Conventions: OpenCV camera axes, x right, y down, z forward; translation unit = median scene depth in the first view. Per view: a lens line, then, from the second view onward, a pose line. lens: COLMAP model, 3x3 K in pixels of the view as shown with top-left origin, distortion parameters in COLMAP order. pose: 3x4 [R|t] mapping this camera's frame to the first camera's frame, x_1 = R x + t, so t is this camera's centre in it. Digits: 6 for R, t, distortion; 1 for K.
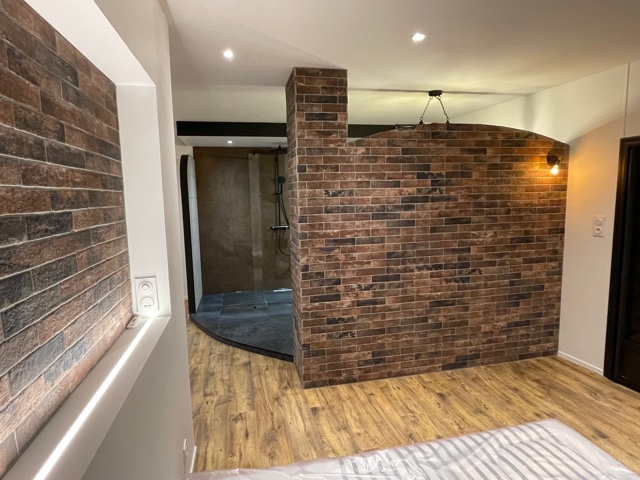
lens RADIAL K [[371.1, 0, 316.4], [0, 371.1, 235.4], [0, 0, 1]] dist [-0.003378, -0.001539]
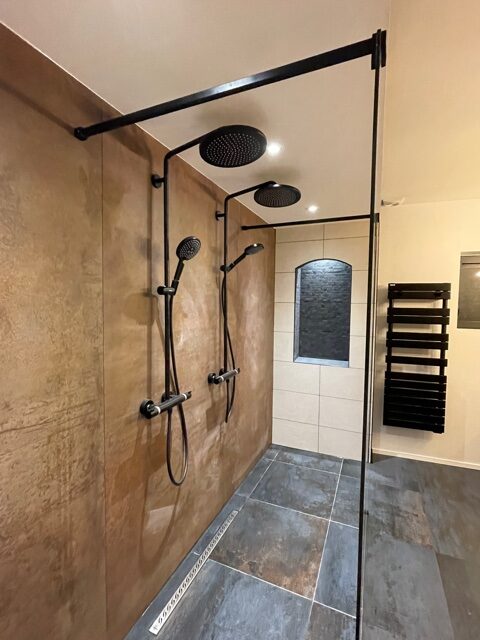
lens RADIAL K [[300.8, 0, 240.7], [0, 300.8, 317.3], [0, 0, 1]] dist [-0.005046, 0.002022]
pose [[0.590974, -0.007701, 0.806654, -0.514431], [0.063539, 0.997292, -0.037029, -0.154819], [-0.804184, 0.073137, 0.589863, 1.564531]]
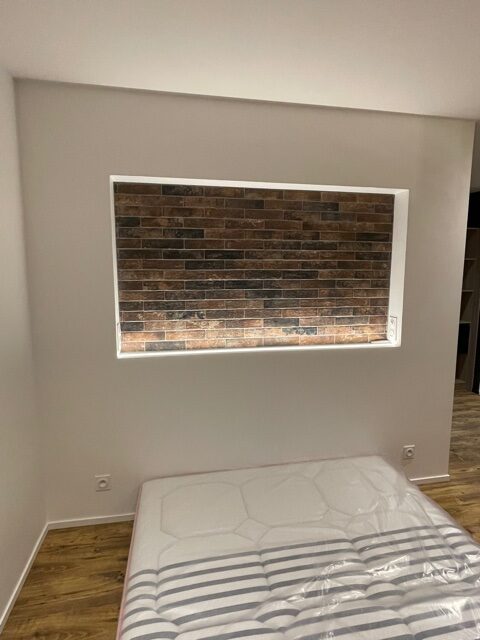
lens RADIAL K [[371.1, 0, 242.4], [0, 371.1, 317.9], [0, 0, 1]] dist [-0.003378, -0.001539]
pose [[-0.018557, 0.154513, -0.987816, 0.604855], [-0.112558, 0.981383, 0.155622, -0.030403], [0.993472, 0.114075, -0.000820, 0.214605]]
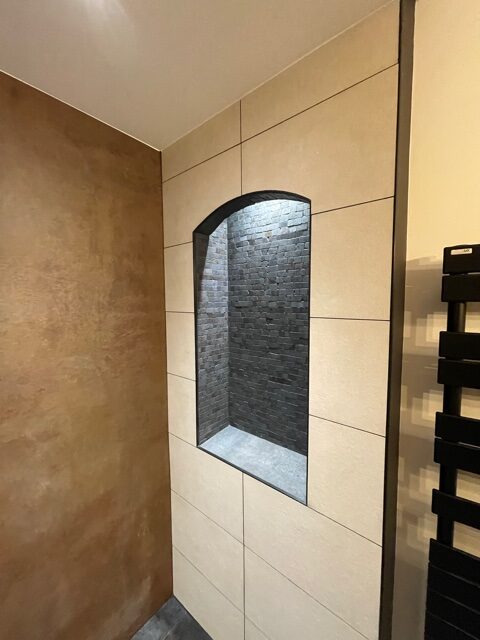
lens RADIAL K [[257.8, 0, 242.3], [0, 257.8, 318.2], [0, 0, 1]] dist [-0.008214, 0.002409]
pose [[0.790726, -0.016693, 0.611942, 0.234669], [0.051526, 0.997896, -0.039359, -0.203396], [-0.609998, 0.062653, 0.789922, 1.673254]]
